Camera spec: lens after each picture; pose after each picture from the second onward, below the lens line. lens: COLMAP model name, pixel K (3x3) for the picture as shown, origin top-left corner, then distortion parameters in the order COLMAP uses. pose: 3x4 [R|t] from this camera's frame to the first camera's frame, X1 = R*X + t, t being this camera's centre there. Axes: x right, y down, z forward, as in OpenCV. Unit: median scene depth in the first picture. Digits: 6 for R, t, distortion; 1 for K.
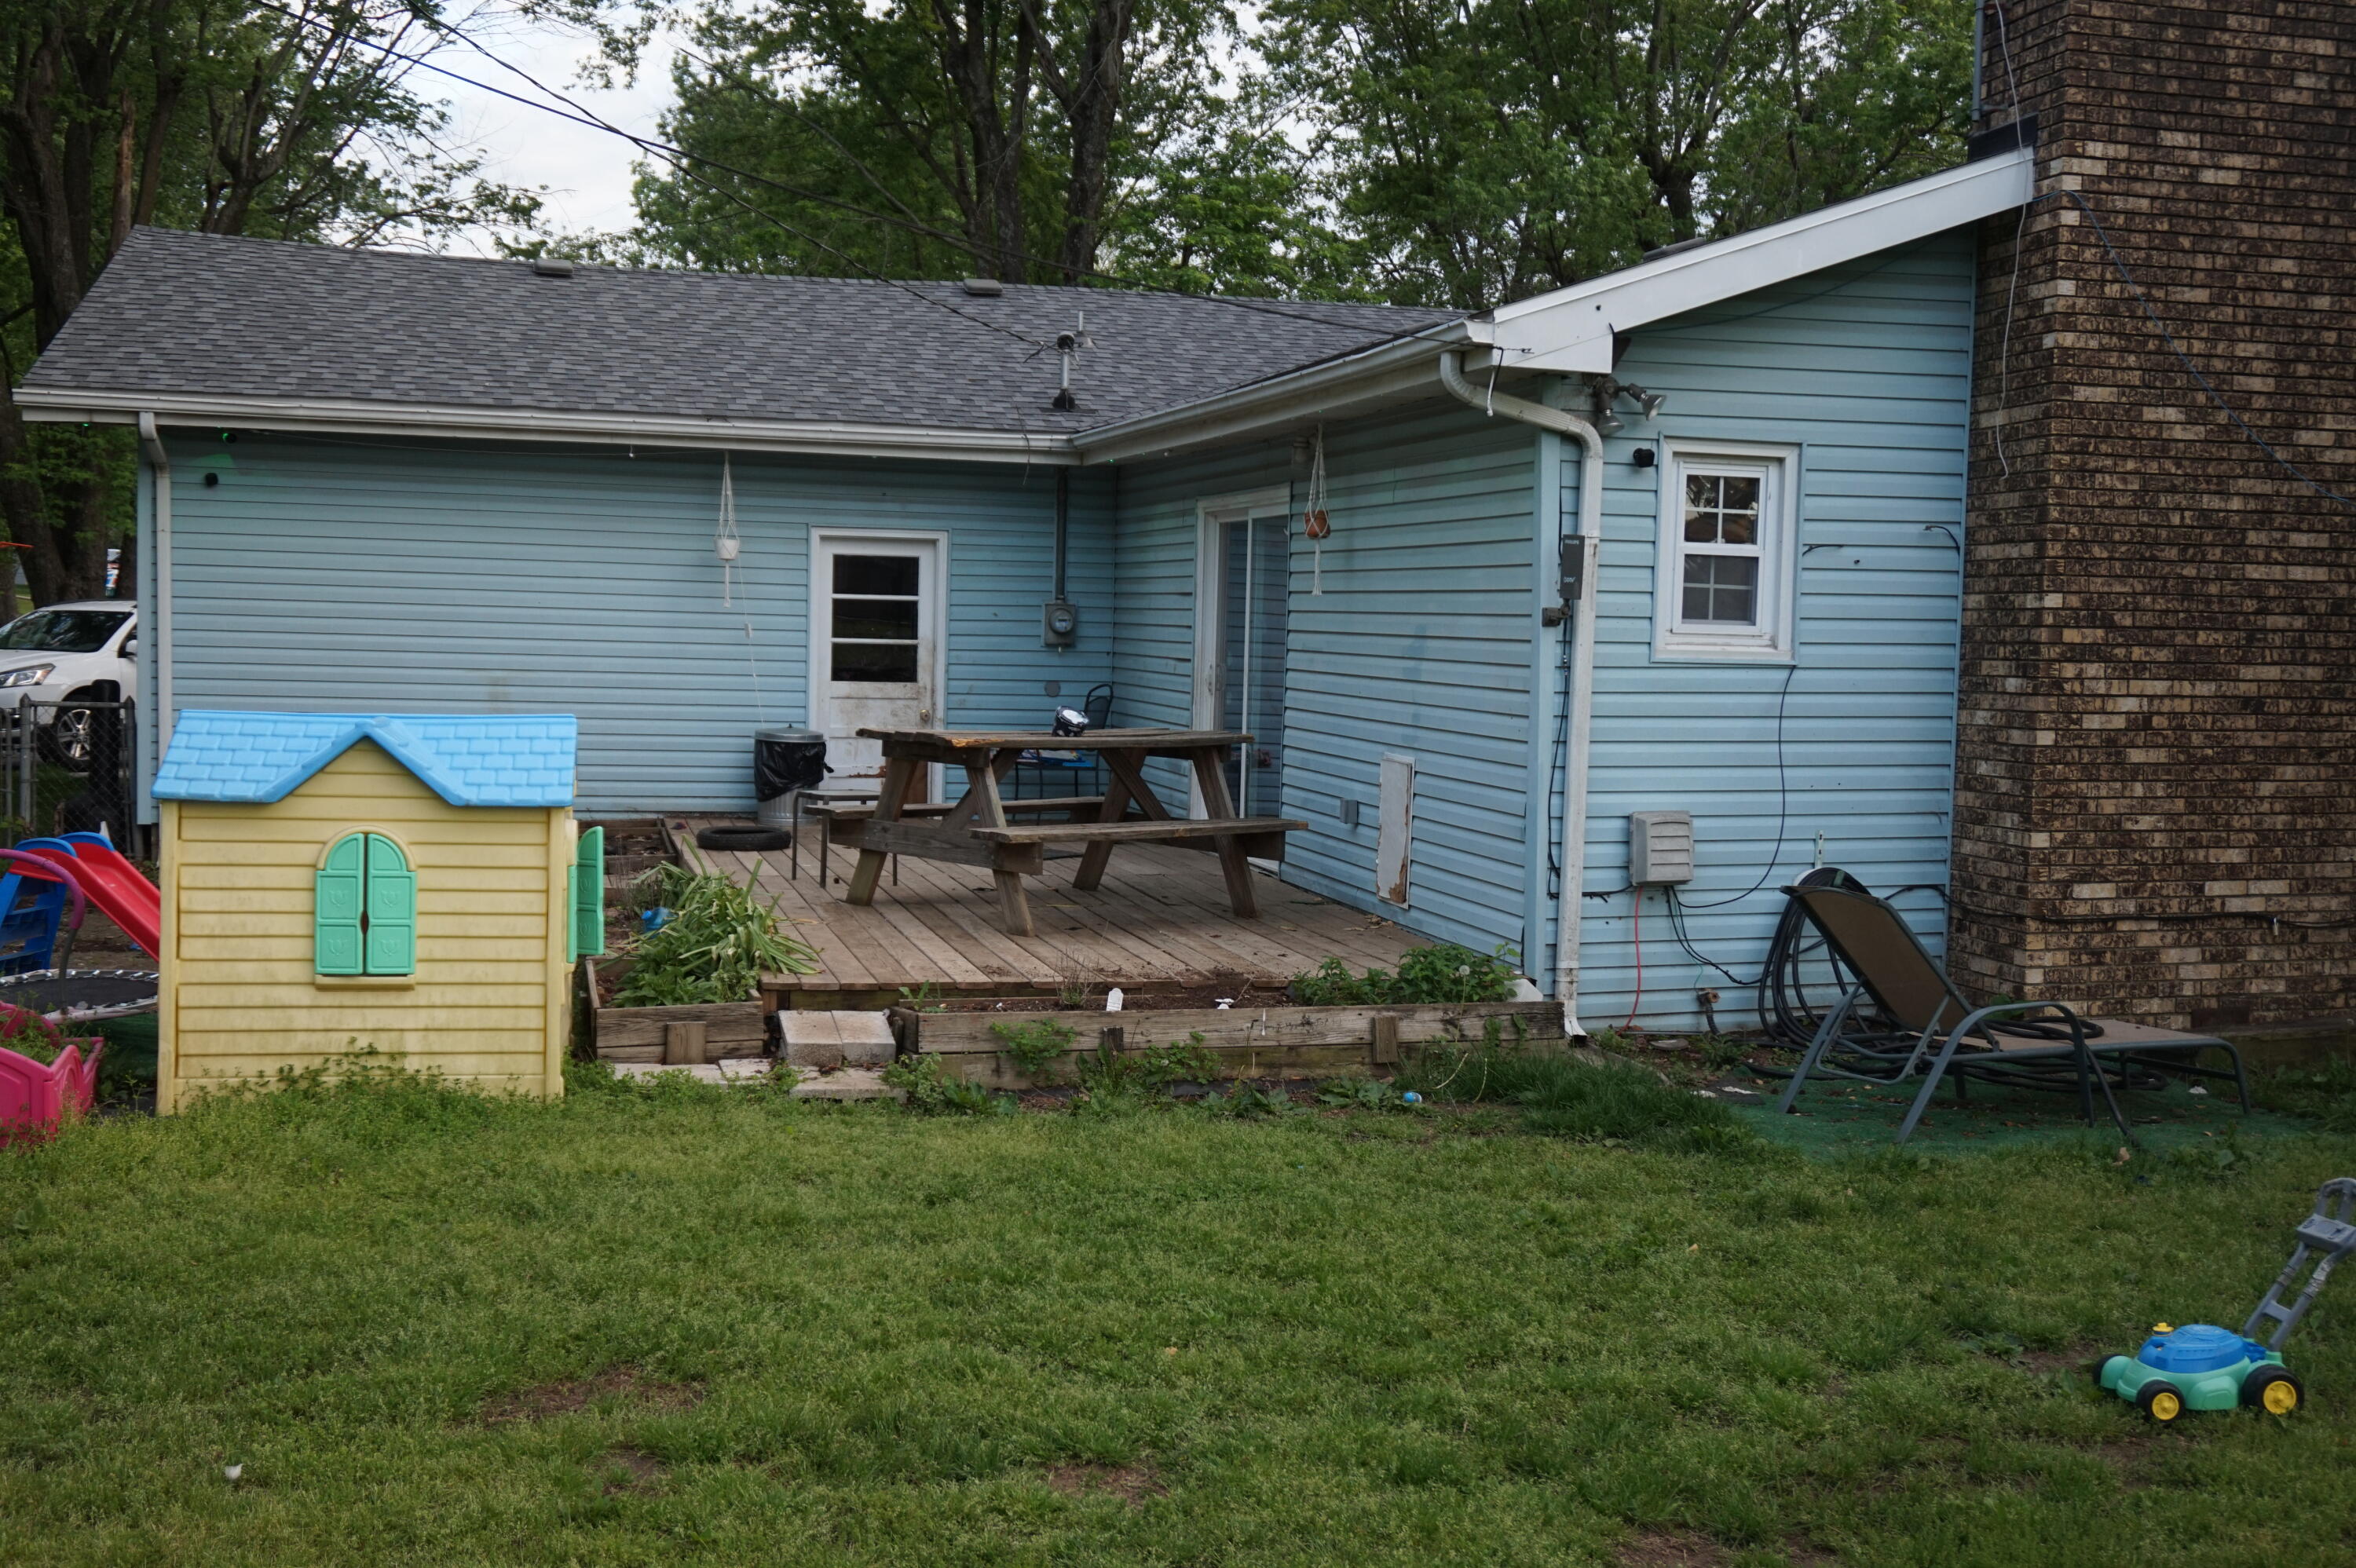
lens RADIAL K [[2462.5, 0, 1178.0], [0, 2462.5, 784.0], [0, 0, 1]] dist [0.006770, 0.007549]
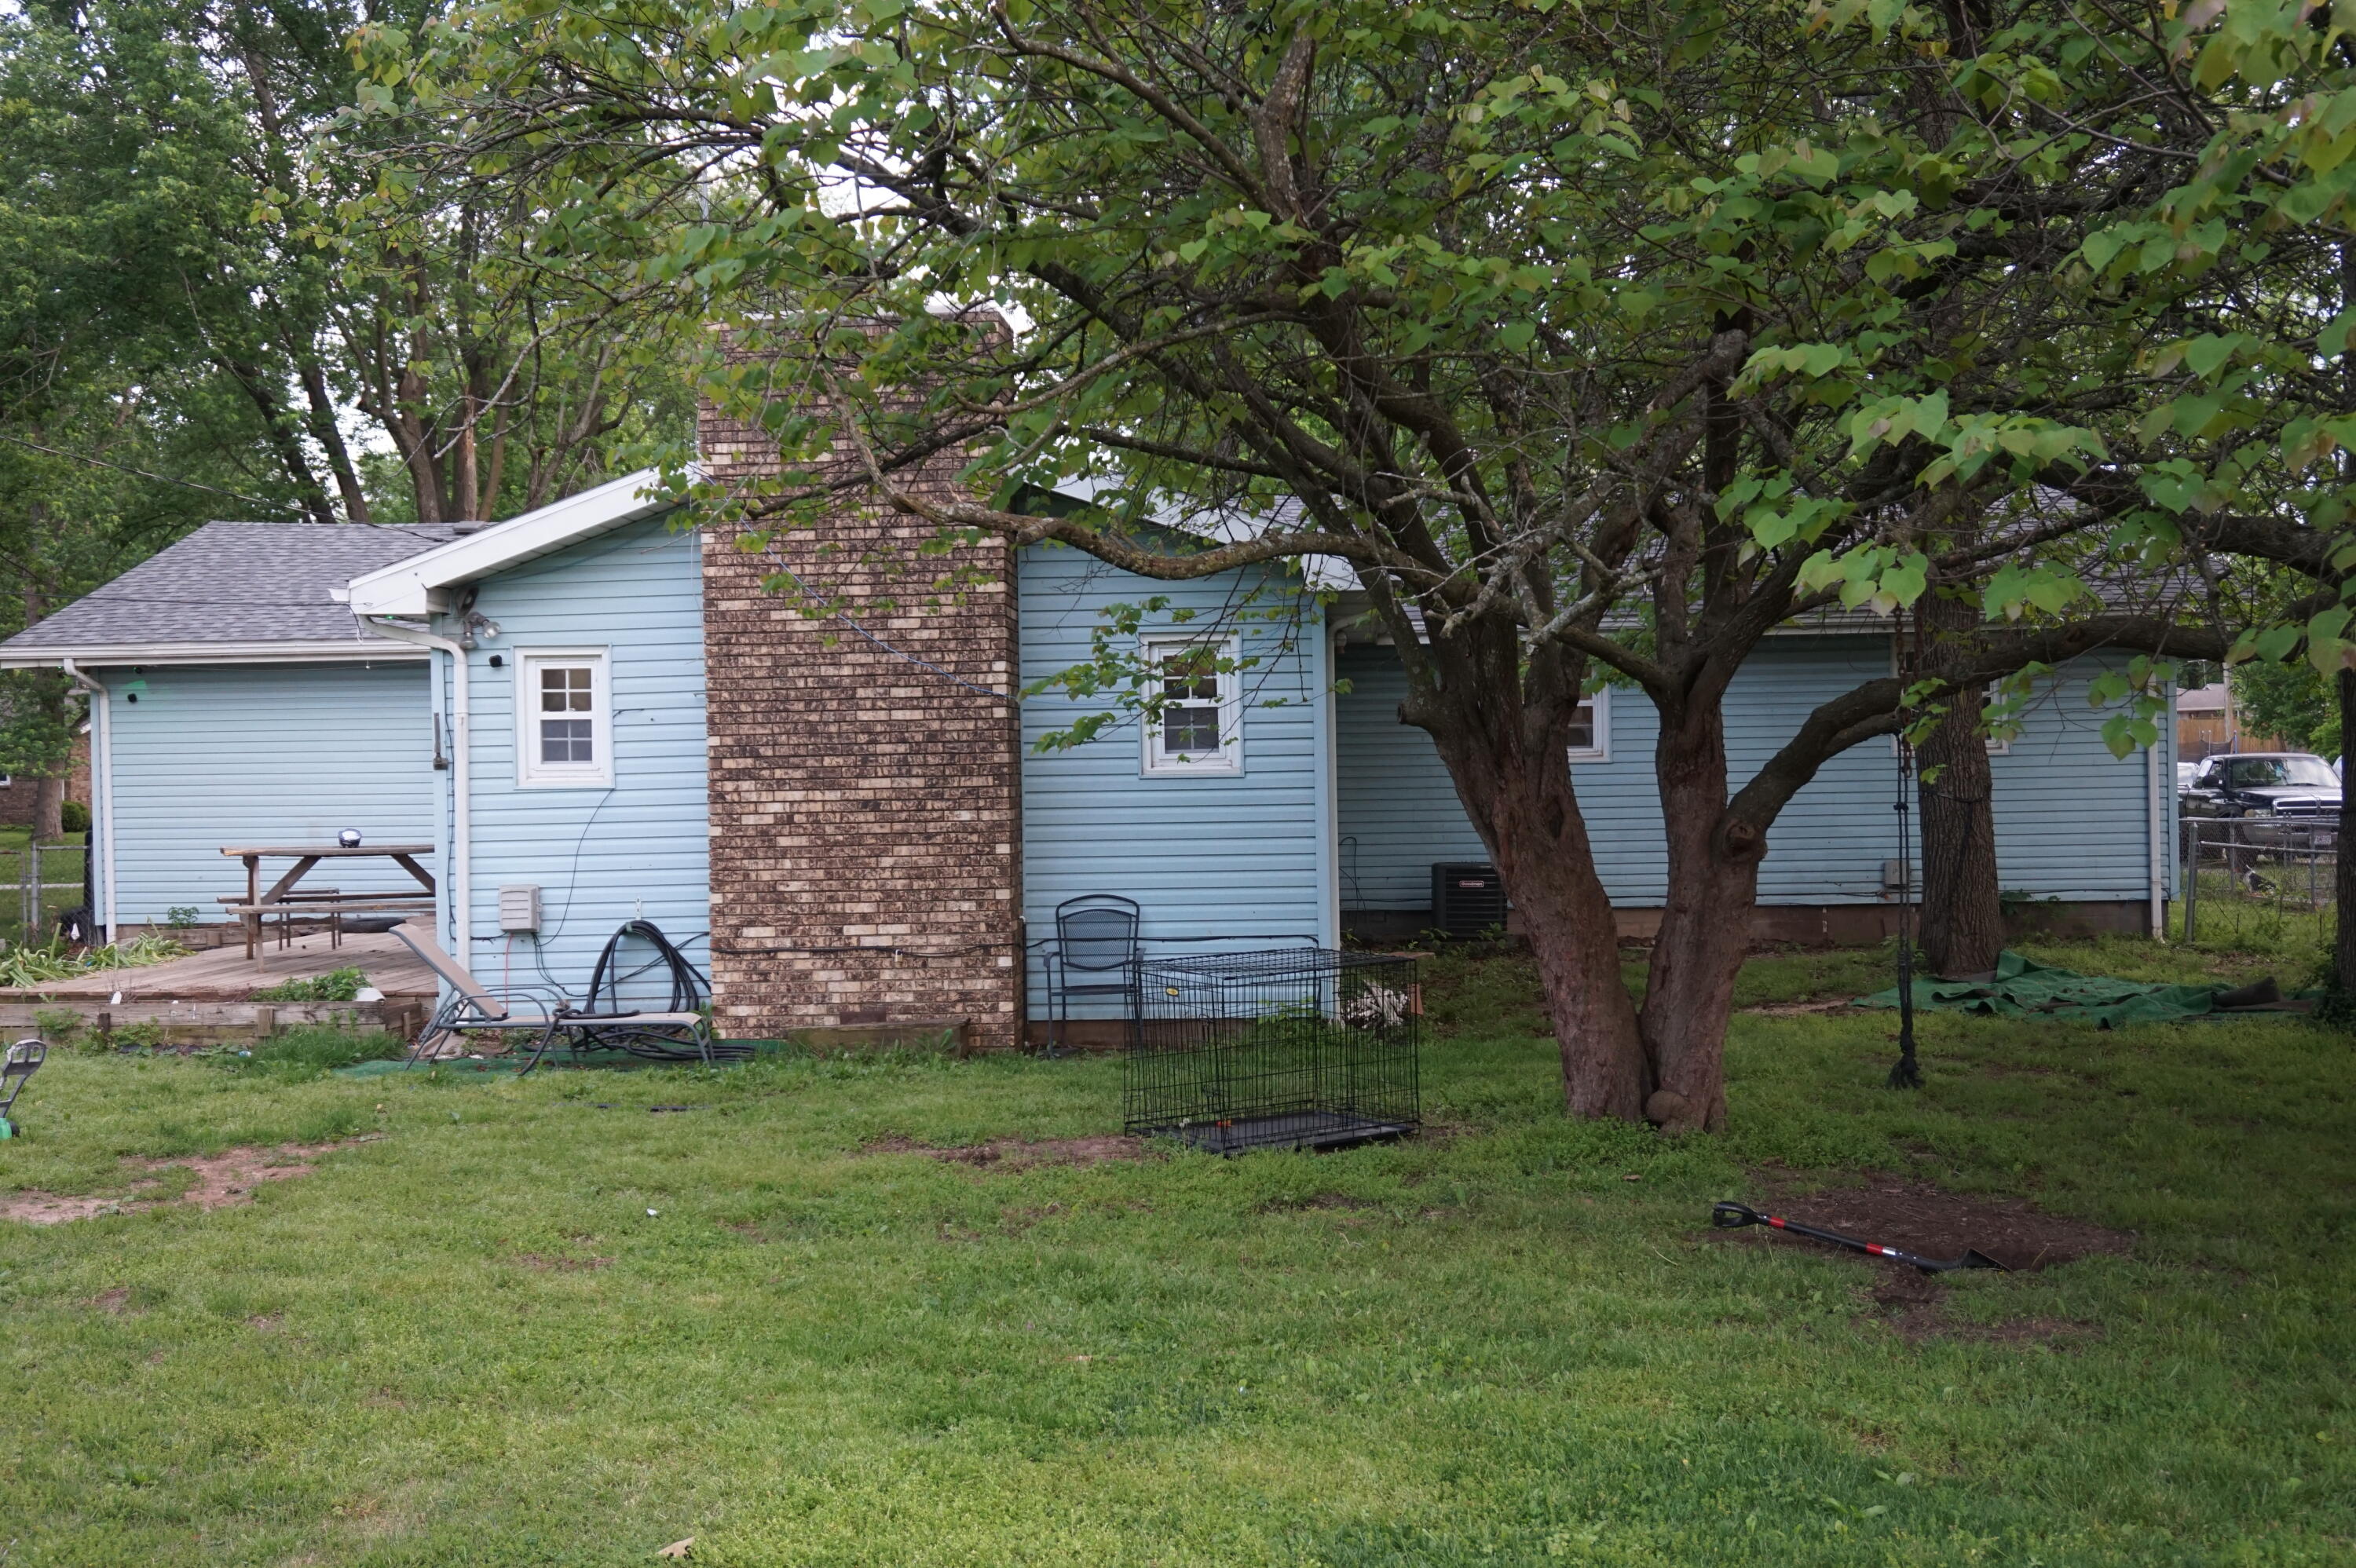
lens RADIAL K [[2462.5, 0, 1178.0], [0, 2462.5, 784.0], [0, 0, 1]] dist [0.006770, 0.007549]
pose [[0.936937, -0.033772, -0.347863, 1.128541], [0.014550, 0.998227, -0.057725, 0.043323], [0.349196, 0.049023, 0.935766, -0.318746]]
